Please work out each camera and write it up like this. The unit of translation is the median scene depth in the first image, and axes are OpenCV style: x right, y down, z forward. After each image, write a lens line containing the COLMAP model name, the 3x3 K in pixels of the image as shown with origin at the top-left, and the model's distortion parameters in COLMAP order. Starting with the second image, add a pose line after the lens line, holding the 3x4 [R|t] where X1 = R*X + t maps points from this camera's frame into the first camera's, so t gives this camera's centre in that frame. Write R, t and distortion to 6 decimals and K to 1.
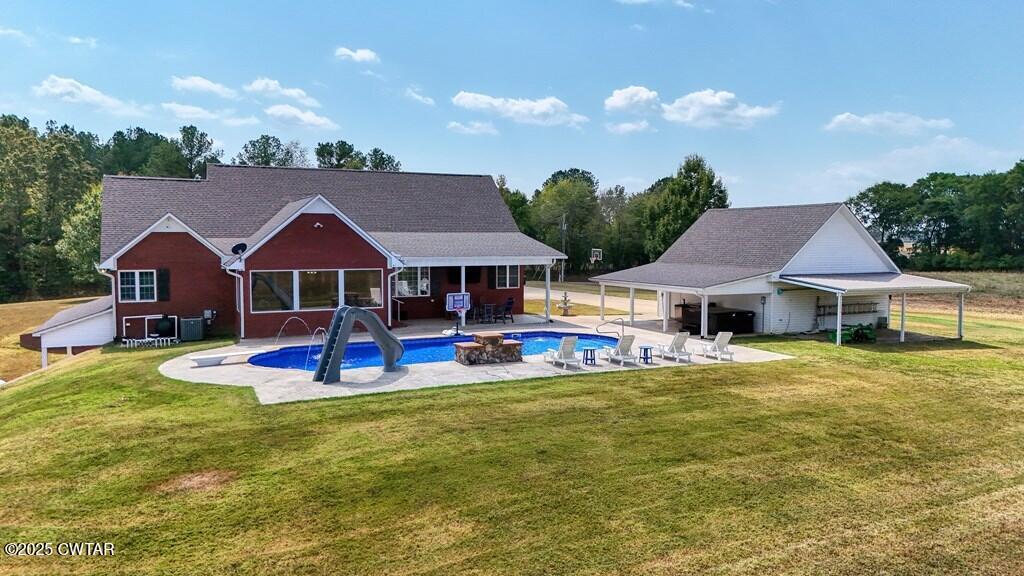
lens RADIAL K [[766.9, 0, 512.0], [0, 766.9, 288.0], [0, 0, 1]] dist [0.042631, -0.007098]
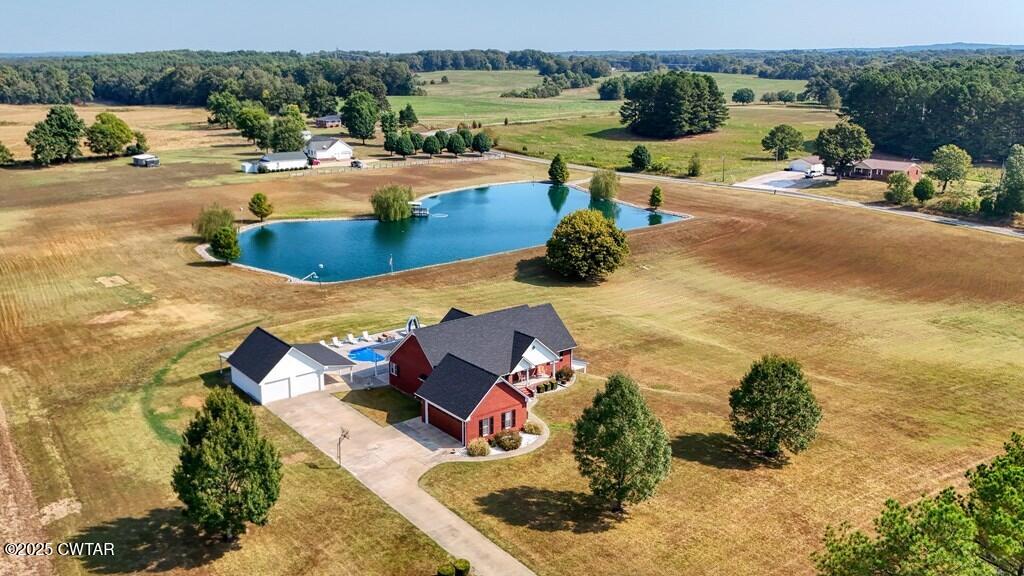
lens RADIAL K [[886.3, 0, 458.9], [0, 886.3, 289.2], [0, 0, 1]] dist [0.064336, -0.006131]
pose [[-0.981504, 0.050181, -0.184747, 0.338449], [-0.013243, 0.944925, 0.327018, -1.285769], [0.190982, 0.323416, -0.926784, 4.092084]]
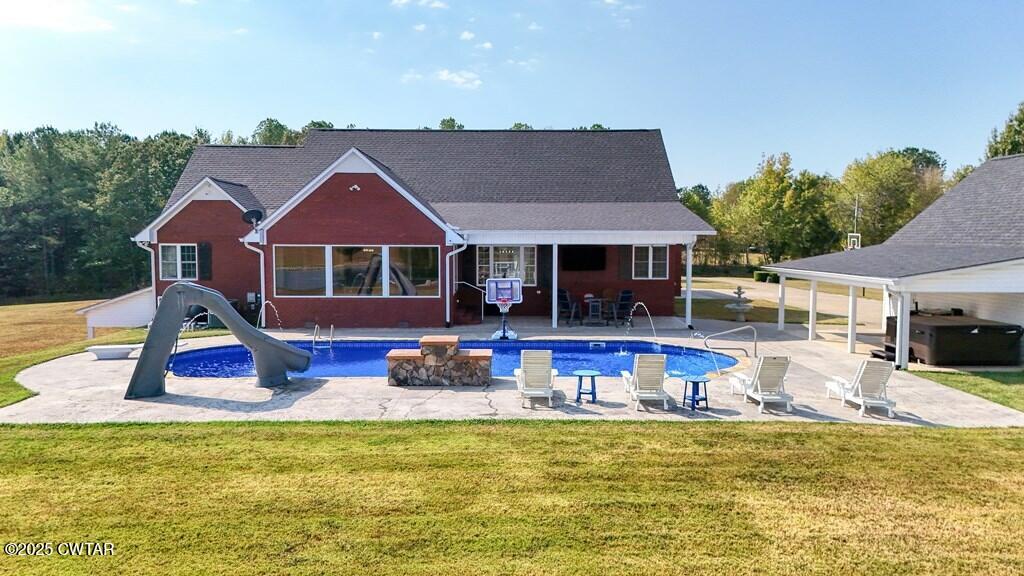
lens RADIAL K [[766.9, 0, 512.0], [0, 766.9, 288.0], [0, 0, 1]] dist [0.042631, -0.007098]
pose [[0.909063, 0.029056, -0.415643, 0.227102], [-0.029116, 0.999557, 0.006195, 0.010602], [0.415639, 0.006470, 0.909507, 0.365905]]
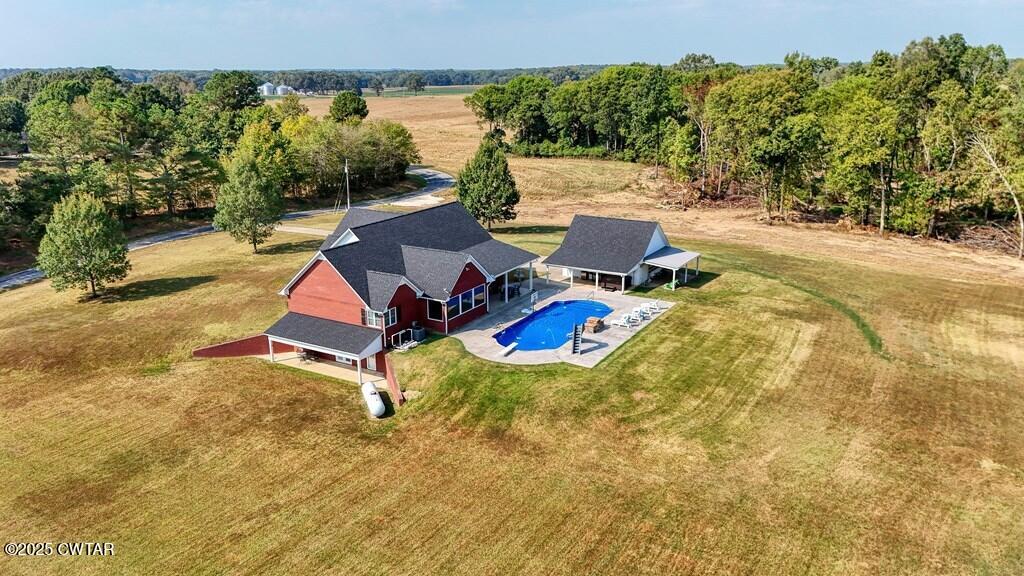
lens RADIAL K [[766.9, 0, 512.0], [0, 766.9, 288.0], [0, 0, 1]] dist [0.042631, -0.007098]
pose [[0.831760, -0.161640, 0.531082, -1.211570], [0.050535, 0.974745, 0.217527, -0.457872], [-0.552831, -0.154092, 0.818922, -0.652887]]
